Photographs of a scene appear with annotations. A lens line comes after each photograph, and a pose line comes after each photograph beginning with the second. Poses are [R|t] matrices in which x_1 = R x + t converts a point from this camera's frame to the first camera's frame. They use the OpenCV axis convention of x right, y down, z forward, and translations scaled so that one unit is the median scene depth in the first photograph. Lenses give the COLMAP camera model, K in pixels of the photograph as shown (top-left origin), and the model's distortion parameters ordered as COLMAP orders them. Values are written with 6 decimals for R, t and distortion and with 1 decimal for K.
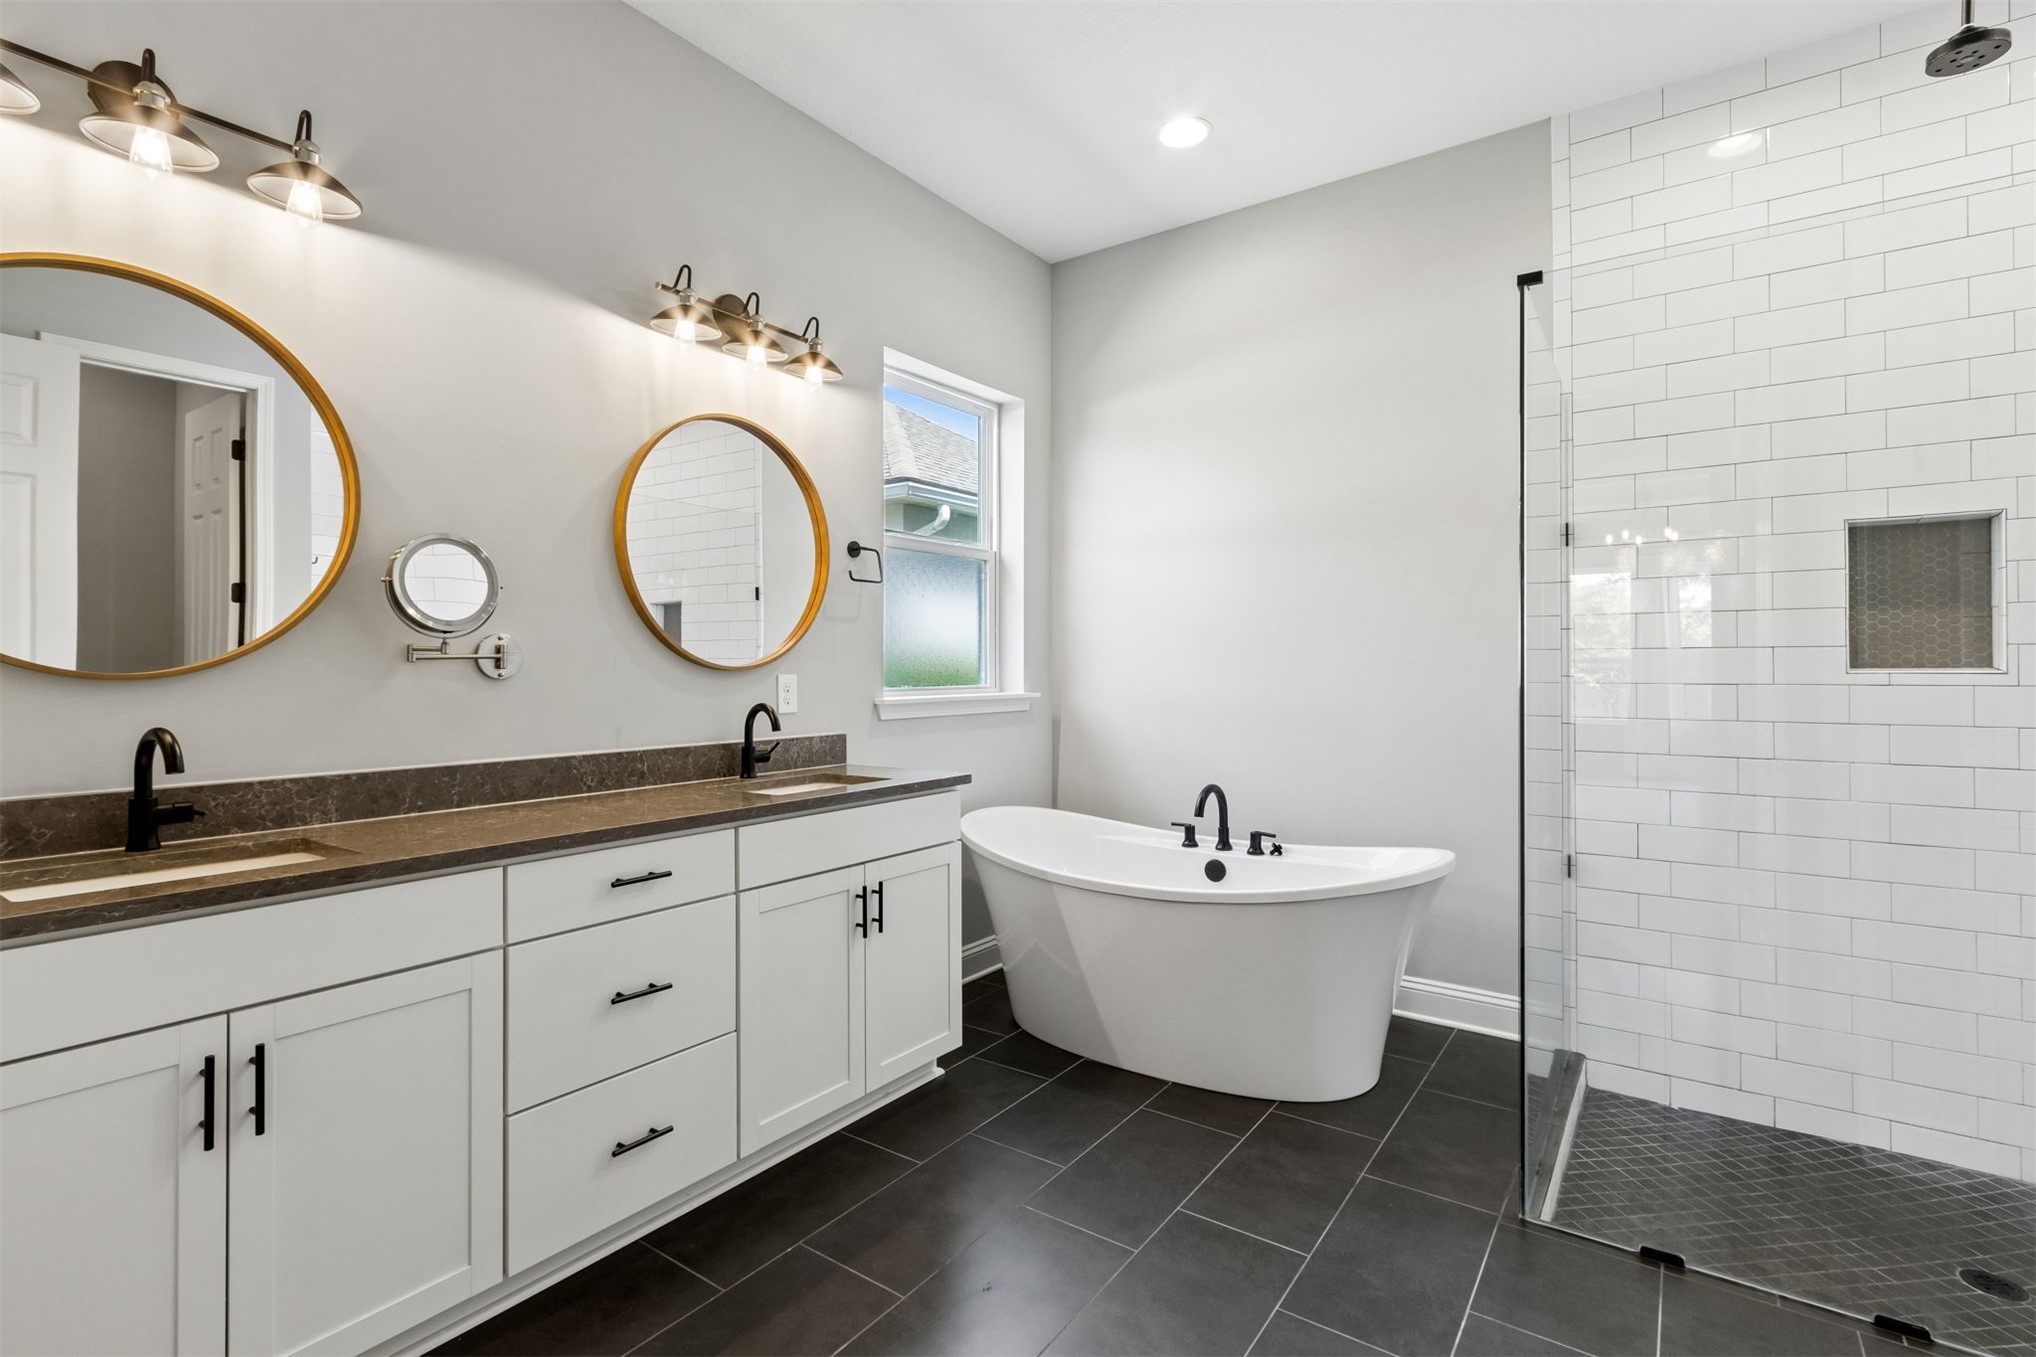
lens RADIAL K [[931.5, 0, 1029.1], [0, 931.5, 664.6], [0, 0, 1]] dist [0.001112, 0.001378]
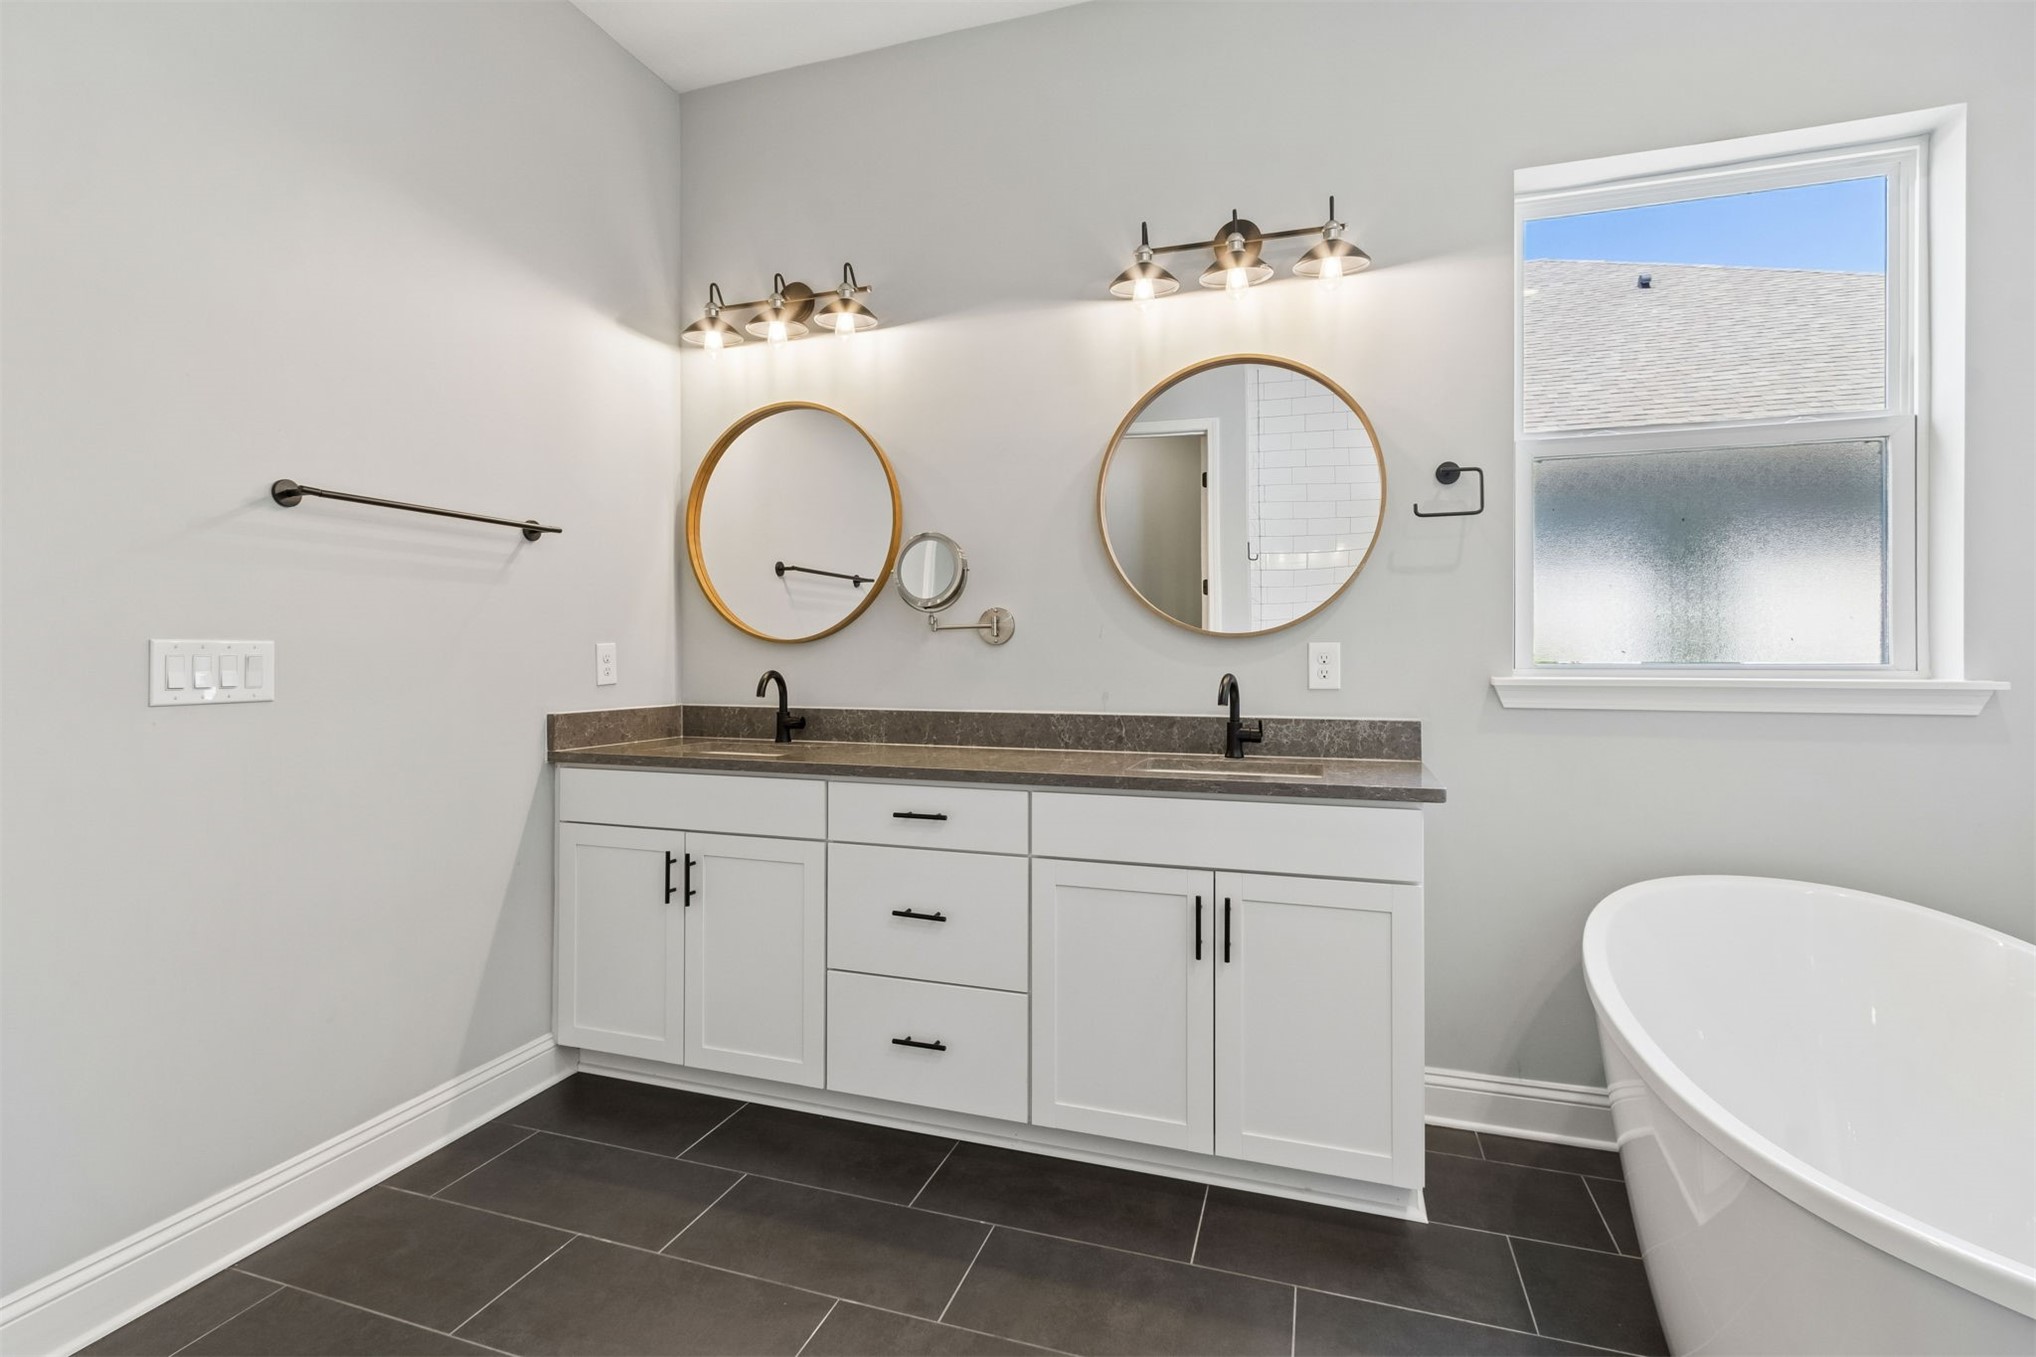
lens RADIAL K [[931.5, 0, 1023.3], [0, 931.5, 676.1], [0, 0, 1]] dist [0.001112, 0.001378]
pose [[0.302805, 0.007978, -0.953019, 0.535868], [-0.002753, 0.999968, 0.007497, 0.041599], [0.953048, 0.000353, 0.302818, 0.592465]]
